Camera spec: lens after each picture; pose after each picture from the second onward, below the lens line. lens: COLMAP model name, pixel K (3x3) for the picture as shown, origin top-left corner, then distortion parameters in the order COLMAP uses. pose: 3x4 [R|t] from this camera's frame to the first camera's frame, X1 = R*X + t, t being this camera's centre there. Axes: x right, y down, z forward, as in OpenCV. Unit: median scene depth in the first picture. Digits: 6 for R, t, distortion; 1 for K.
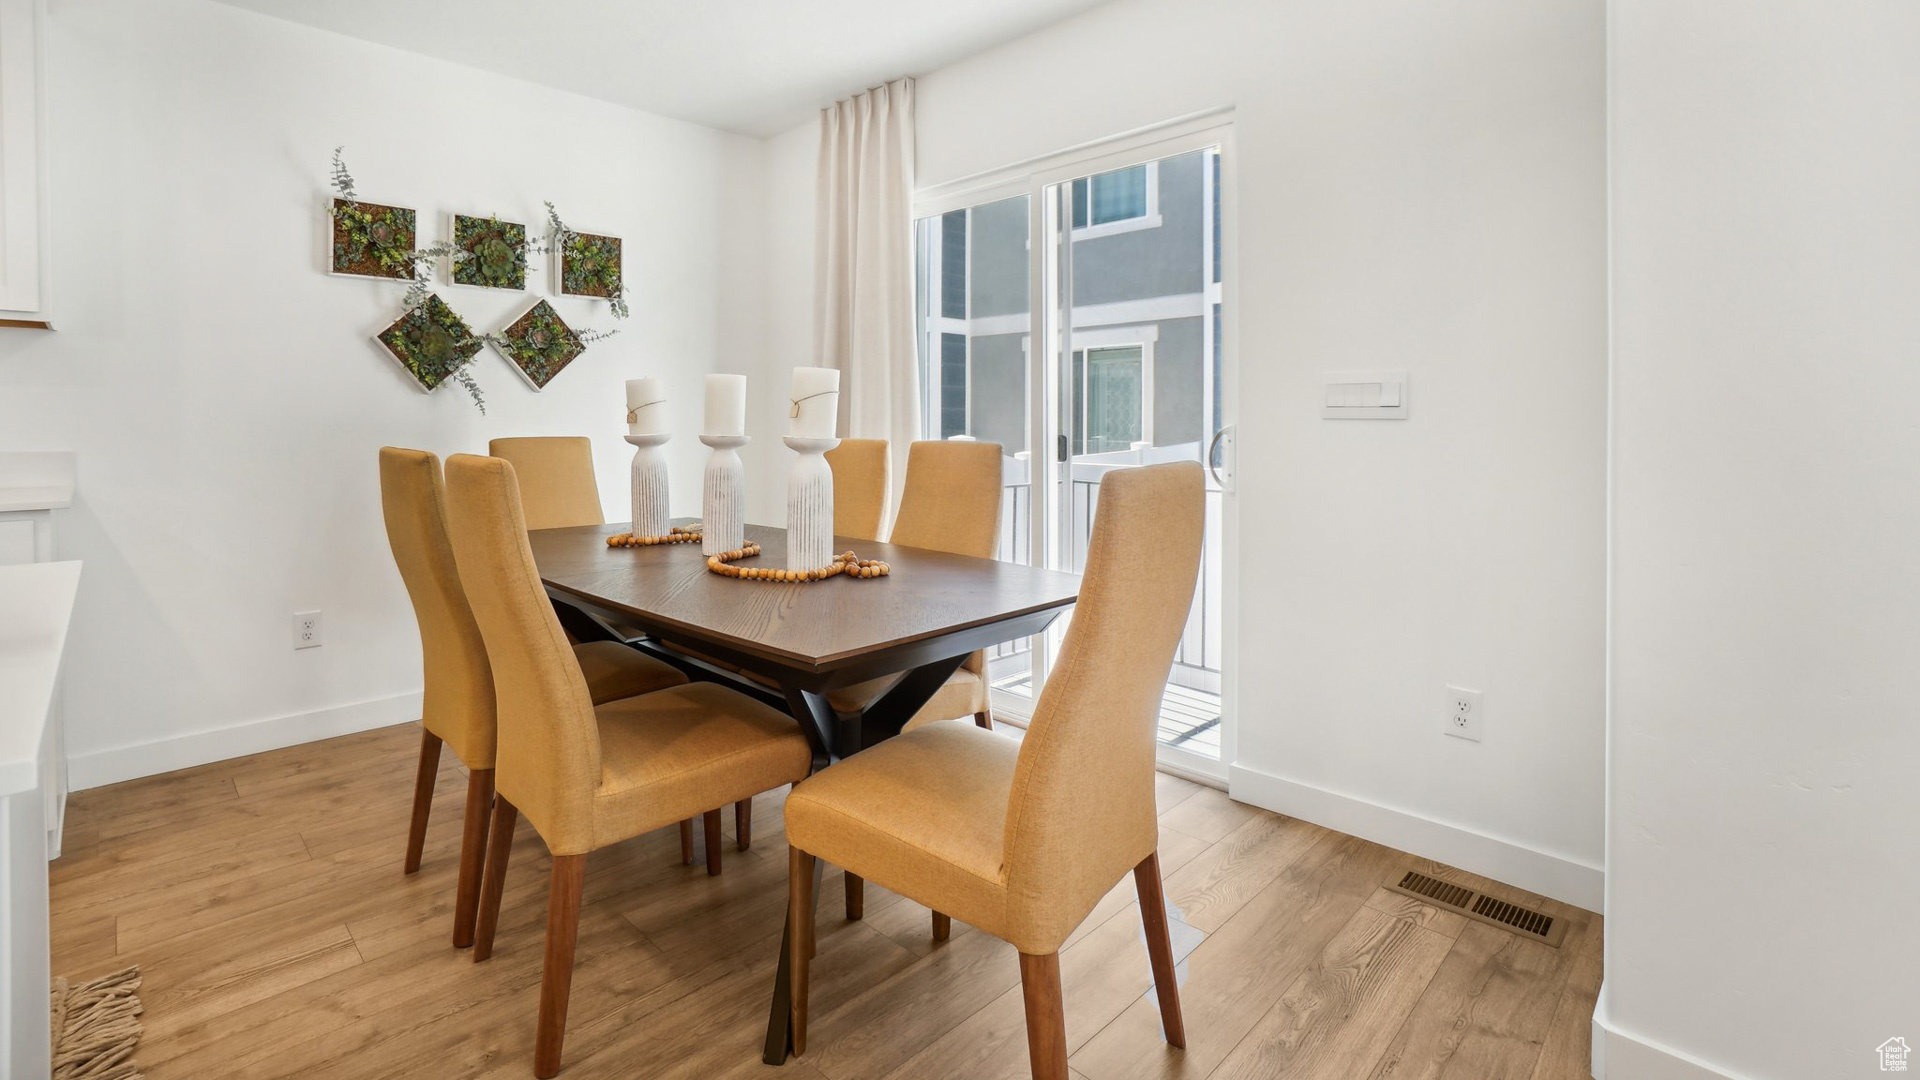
lens RADIAL K [[869.5, 0, 892.6], [0, 869.5, 513.1], [0, 0, 1]] dist [-0.032878, 0.012475]
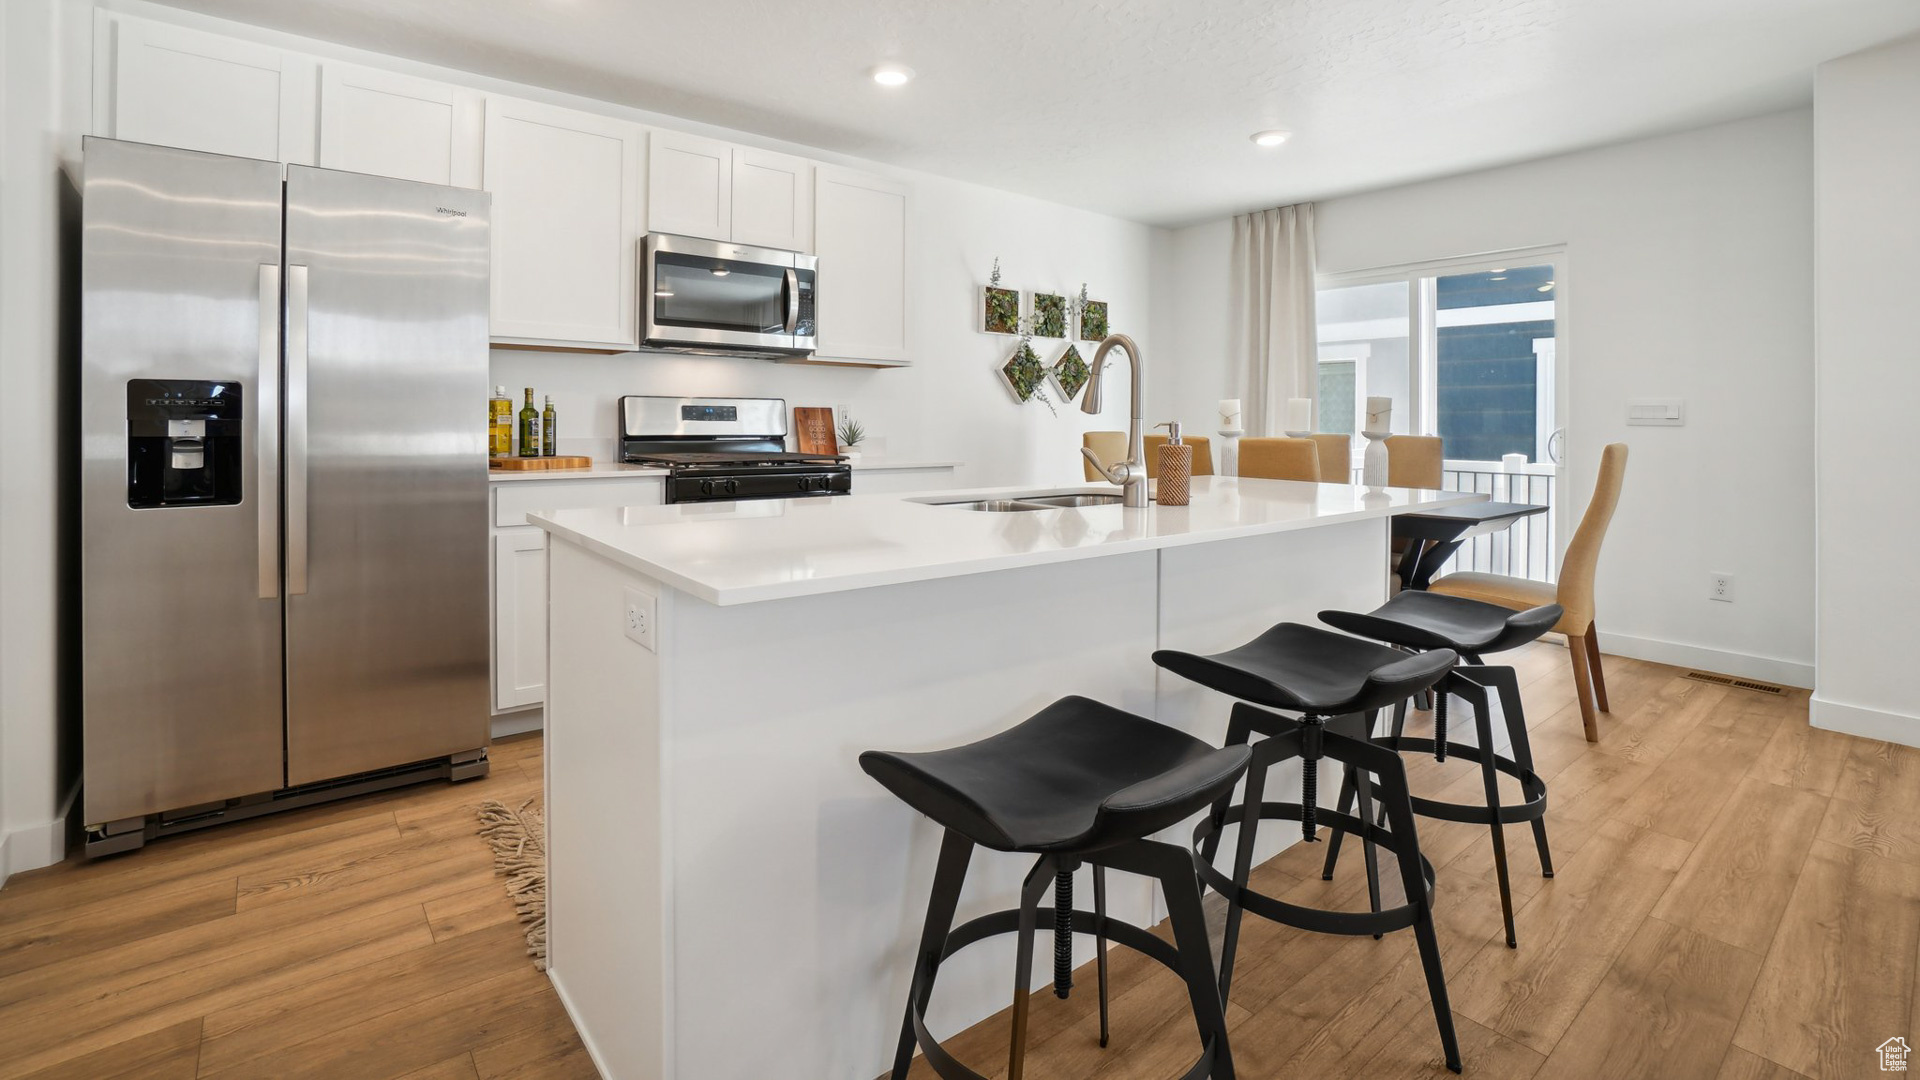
lens RADIAL K [[846.5, 0, 960.0], [0, 846.5, 491.2], [0, 0, 1]] dist [-0.002647, 0.003564]
pose [[0.997777, 0.014772, -0.064987, -0.548933], [-0.016219, 0.999631, -0.021804, 0.062585], [0.064641, 0.022809, 0.997648, -0.594213]]
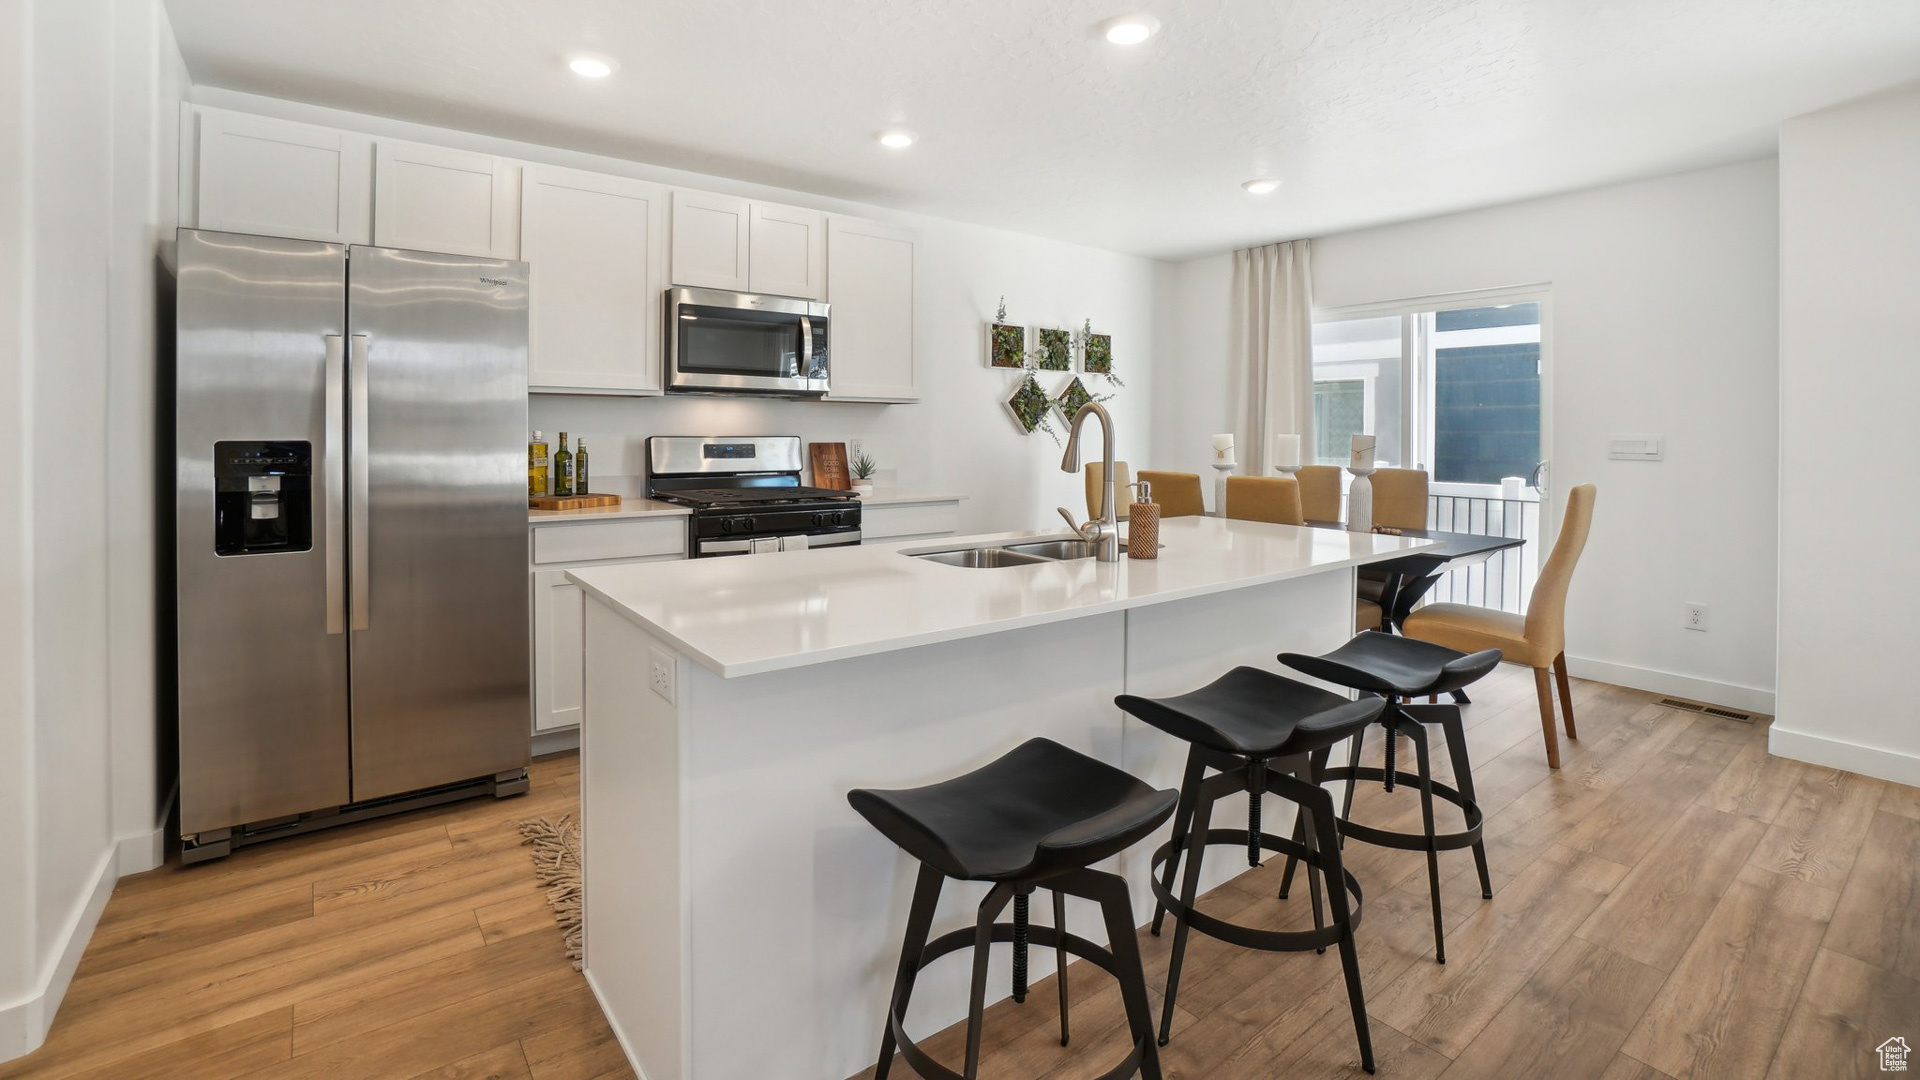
lens RADIAL K [[834.5, 0, 958.6], [0, 834.5, 505.7], [0, 0, 1]] dist [-0.000320, -0.000618]
pose [[0.995682, 0.015099, -0.091597, -0.520539], [-0.016479, 0.999762, -0.014330, 0.027146], [0.091359, 0.015777, 0.995693, -0.649477]]
